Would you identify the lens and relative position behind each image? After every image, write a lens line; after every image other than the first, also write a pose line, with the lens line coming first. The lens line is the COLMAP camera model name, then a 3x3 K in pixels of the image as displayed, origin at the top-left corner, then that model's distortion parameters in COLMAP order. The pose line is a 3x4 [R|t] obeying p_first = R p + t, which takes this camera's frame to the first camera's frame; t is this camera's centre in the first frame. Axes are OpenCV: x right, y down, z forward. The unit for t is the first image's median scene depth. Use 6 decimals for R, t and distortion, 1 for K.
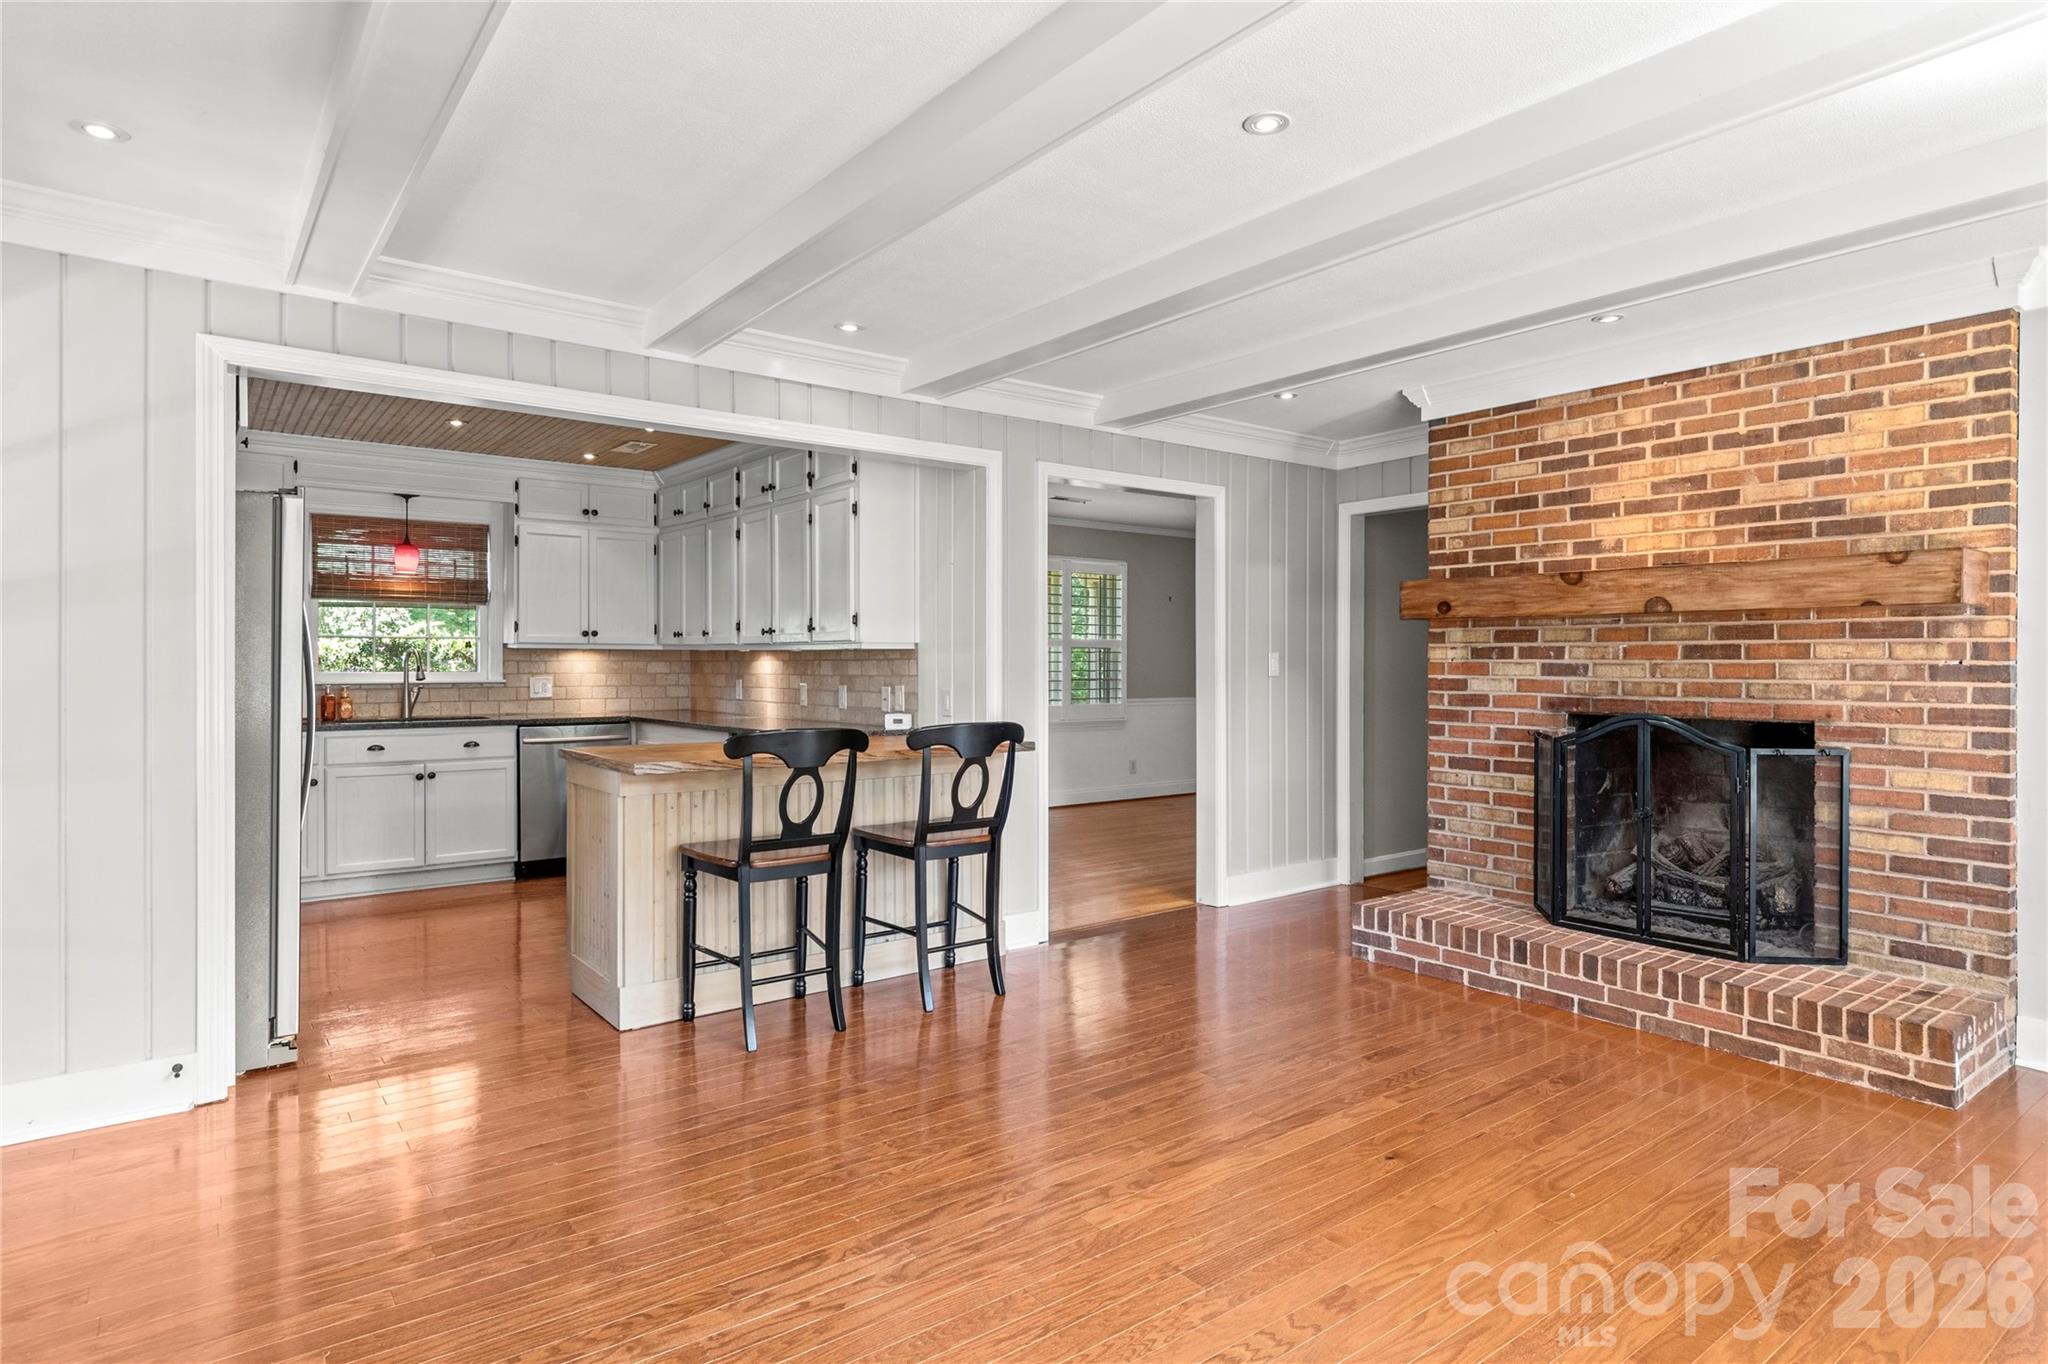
lens RADIAL K [[1135.8, 0, 1053.1], [0, 1135.8, 664.6], [0, 0, 1]] dist [0.006481, 0.000240]
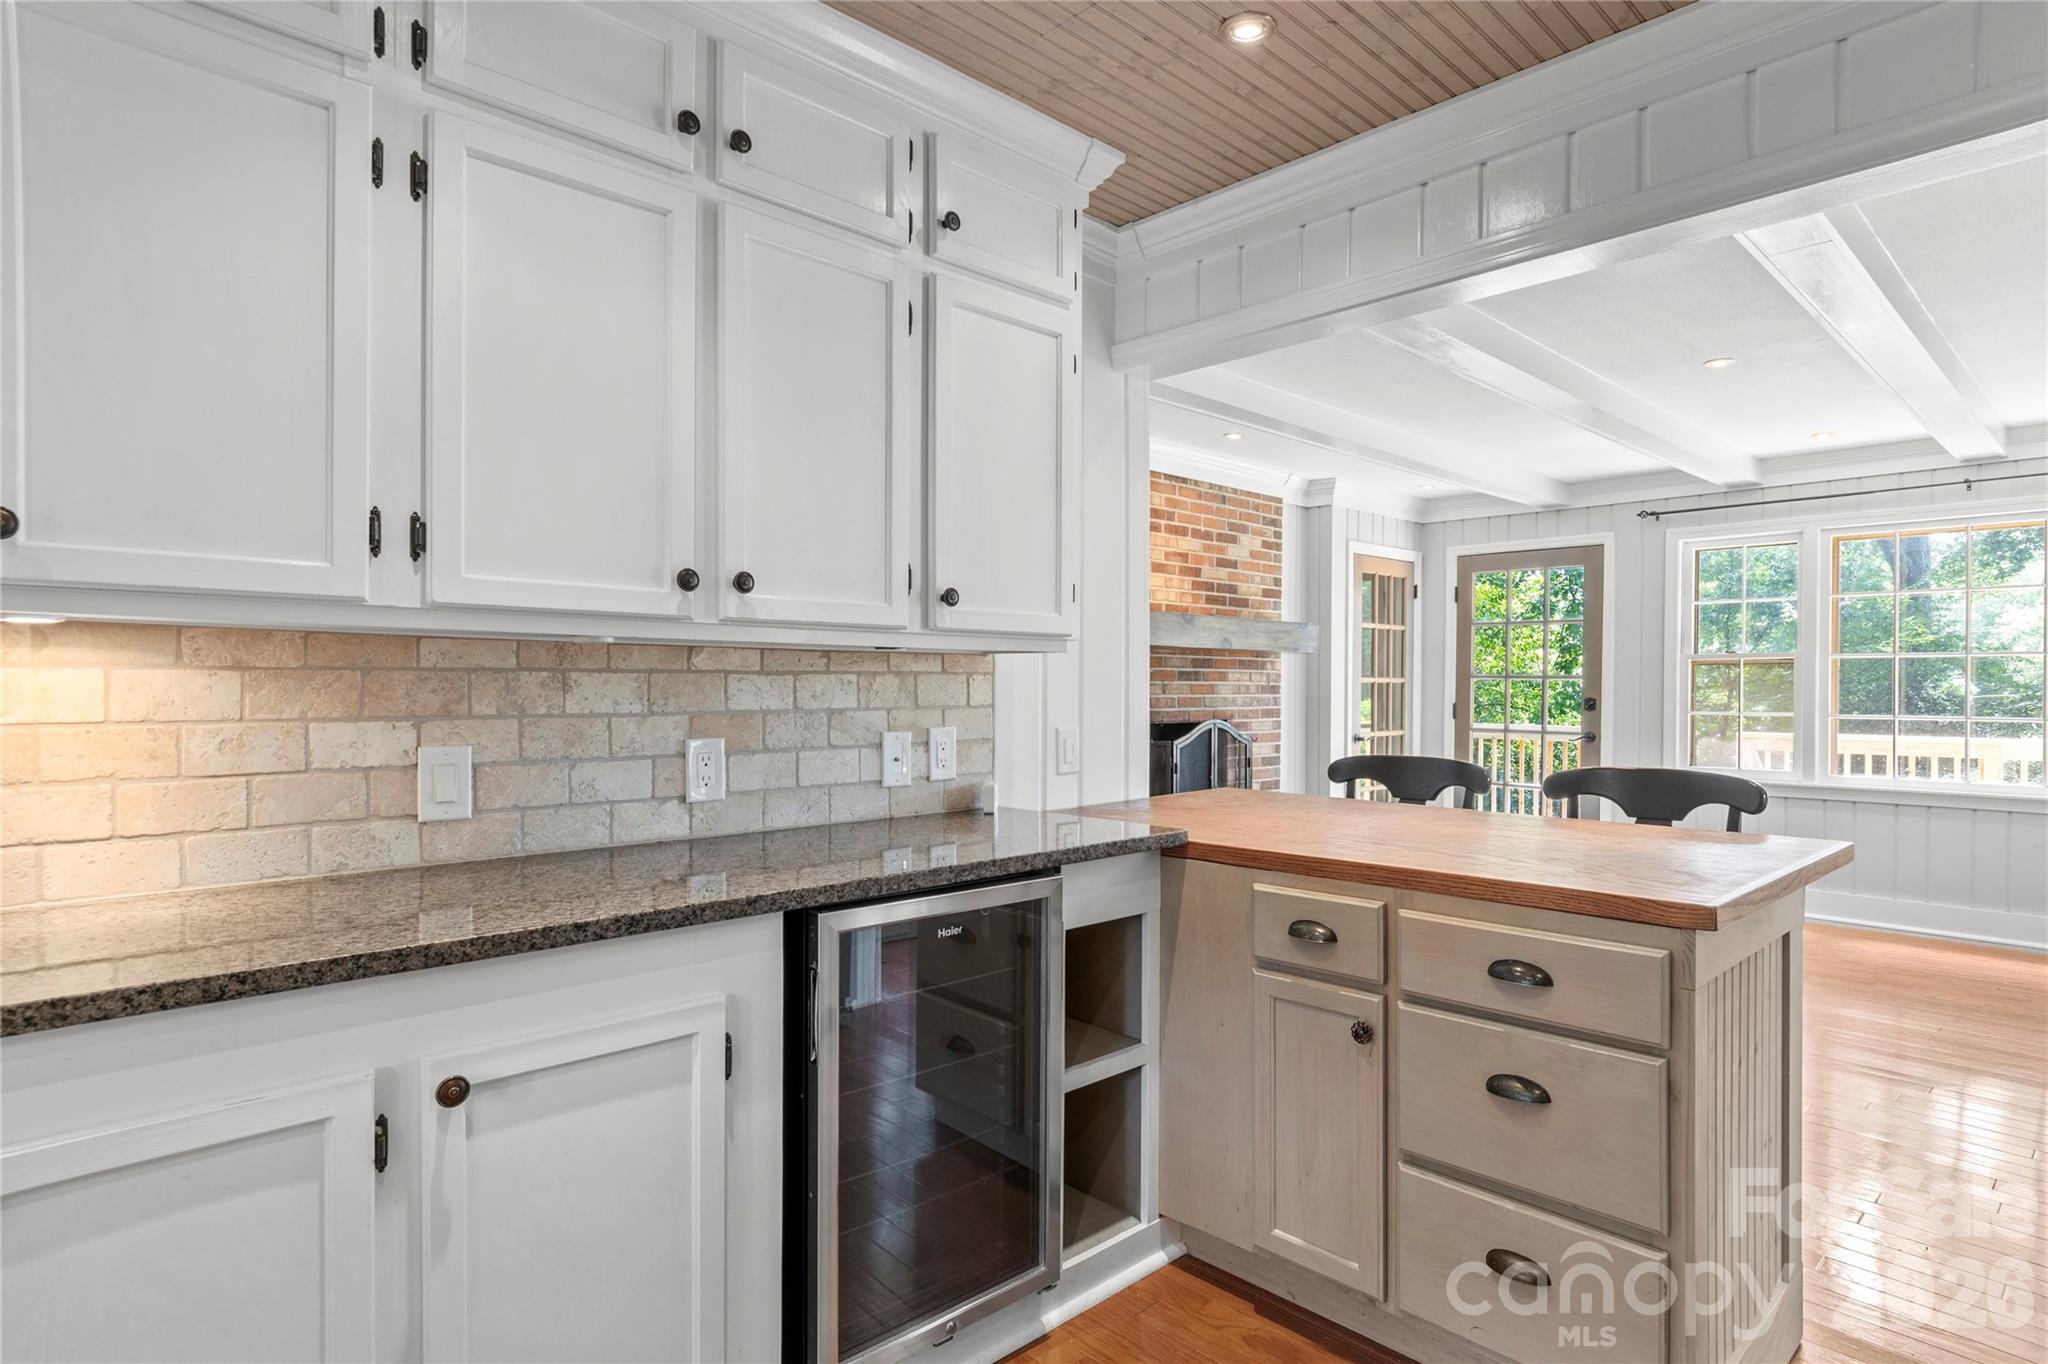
lens RADIAL K [[1120.2, 0, 1084.4], [0, 1120.2, 690.1], [0, 0, 1]] dist [0.005115, -0.000168]
pose [[-0.136298, -0.005341, 0.990653, -0.774317], [-0.002298, 0.999984, 0.005075, -0.000143], [-0.990665, -0.001585, -0.136309, 1.251999]]
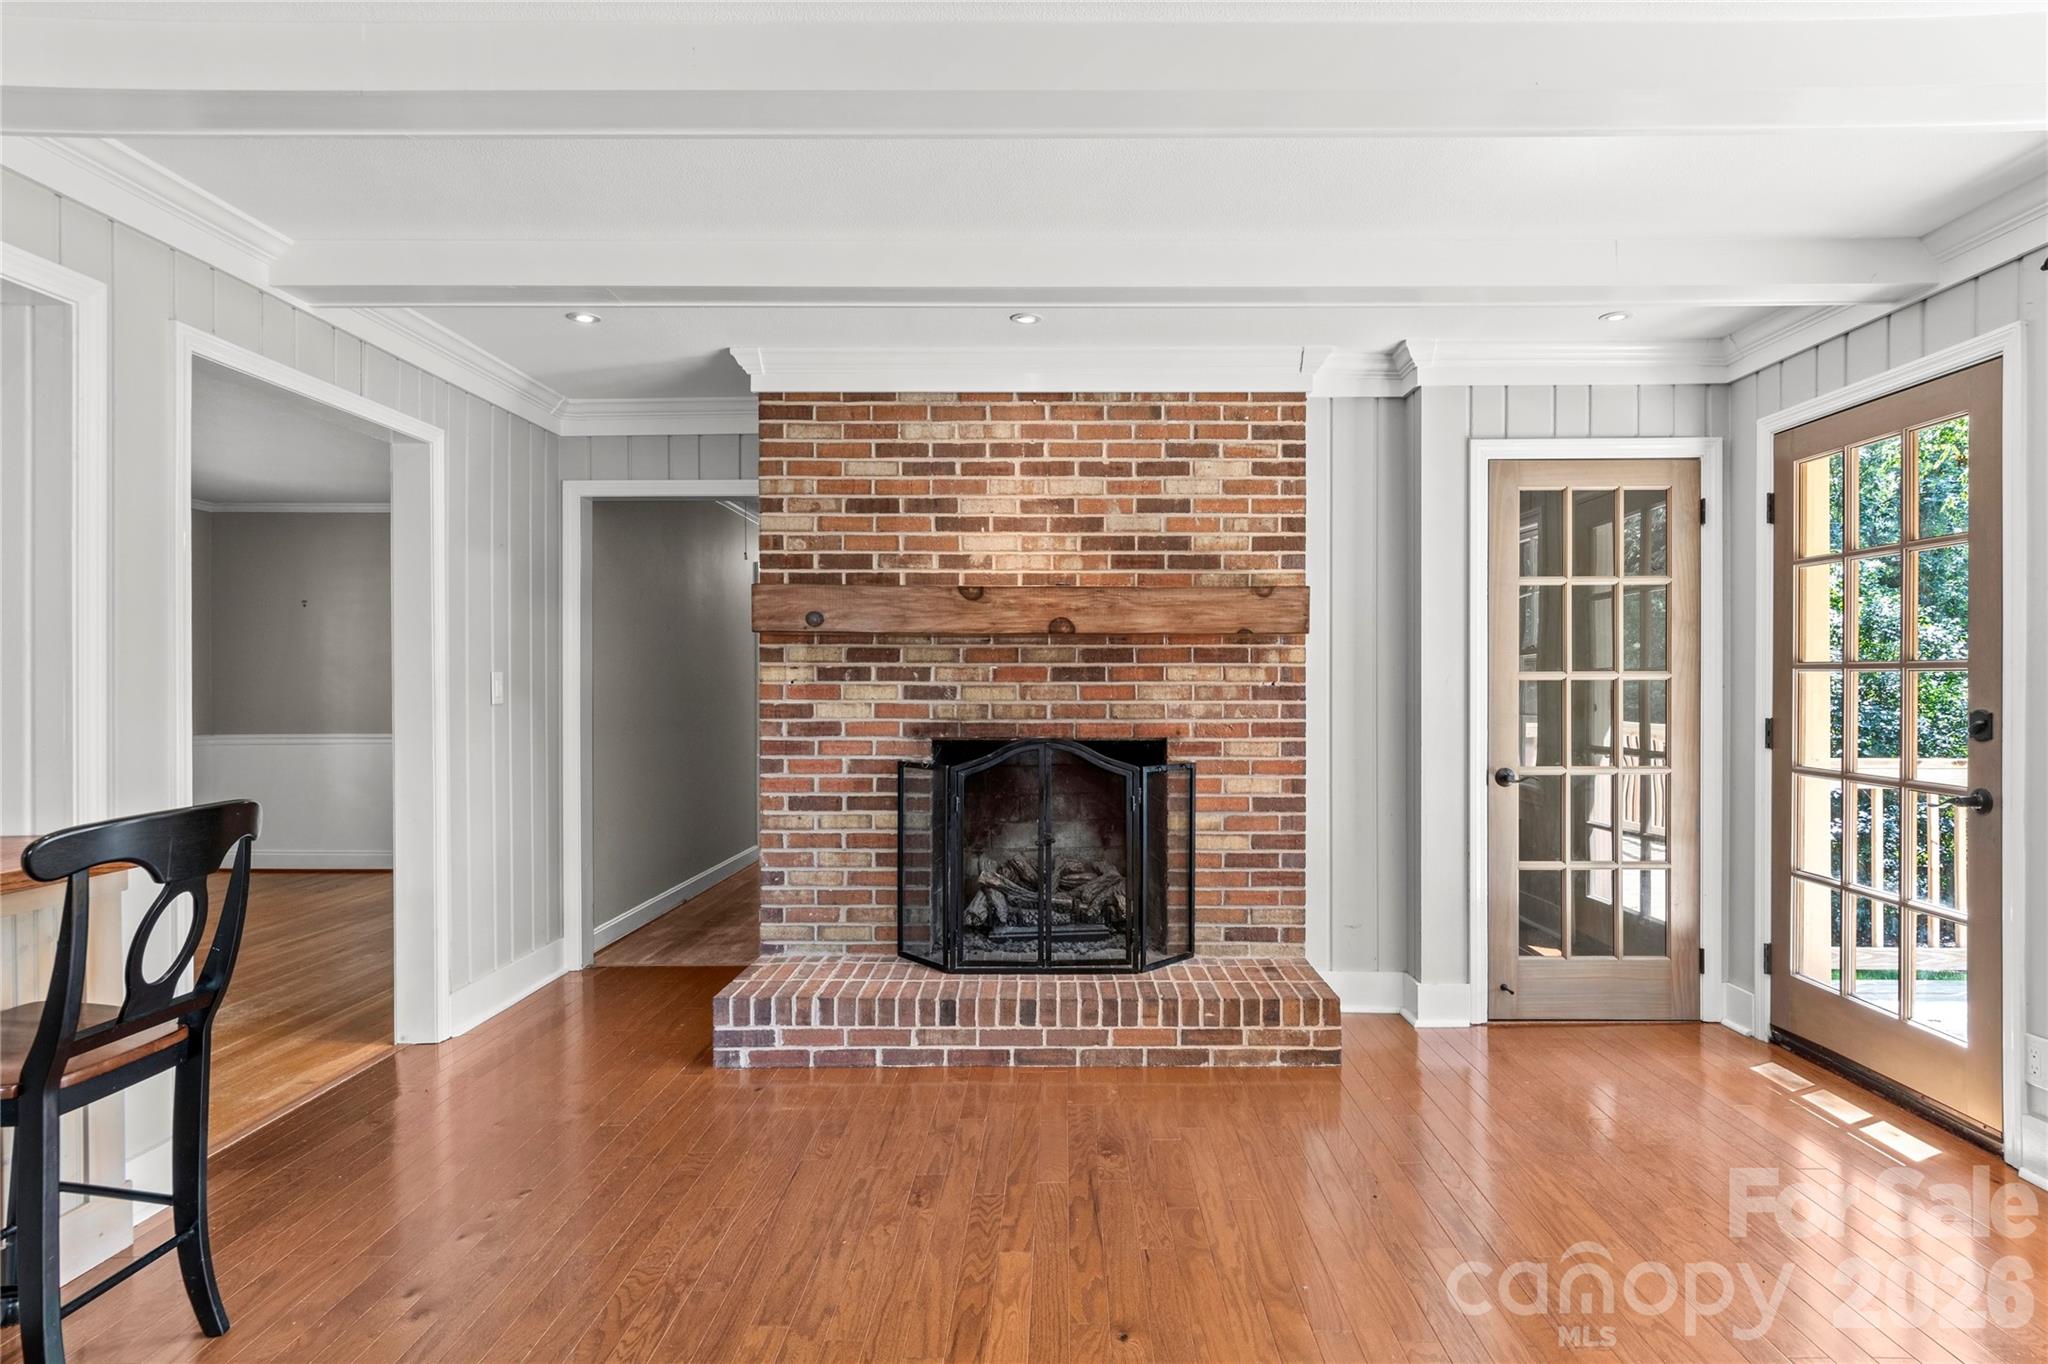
lens RADIAL K [[1120.2, 0, 1084.4], [0, 1120.2, 690.1], [0, 0, 1]] dist [0.005115, -0.000168]
pose [[0.606304, -0.005680, 0.795212, -0.202555], [0.003804, 0.999984, 0.004242, -0.000958], [-0.795224, 0.000453, 0.606316, 0.366201]]
